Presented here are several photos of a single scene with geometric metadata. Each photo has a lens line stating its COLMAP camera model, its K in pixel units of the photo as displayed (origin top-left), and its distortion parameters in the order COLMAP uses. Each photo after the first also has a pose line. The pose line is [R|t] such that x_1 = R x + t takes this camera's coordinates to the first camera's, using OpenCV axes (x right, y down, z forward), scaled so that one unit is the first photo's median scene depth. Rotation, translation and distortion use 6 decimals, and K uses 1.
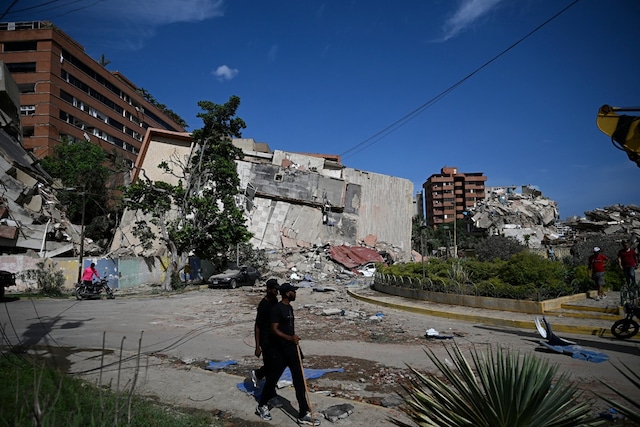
lens RADIAL K [[441.4, 0, 320.4], [0, 441.4, 214.1], [0, 0, 1]] dist [0.009466, 0.001094]
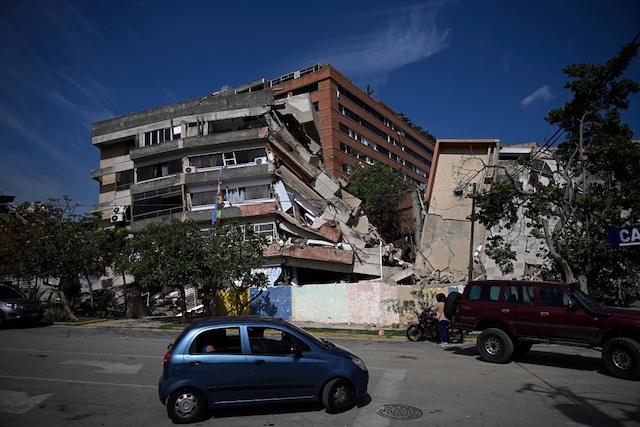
lens RADIAL K [[441.4, 0, 319.5], [0, 441.4, 214.3], [0, 0, 1]] dist [0.009466, 0.001094]
pose [[0.868230, -0.085935, -0.488663, -0.168132], [0.056202, 0.995582, -0.075224, 0.010344], [0.492968, 0.037848, 0.869224, 0.103160]]
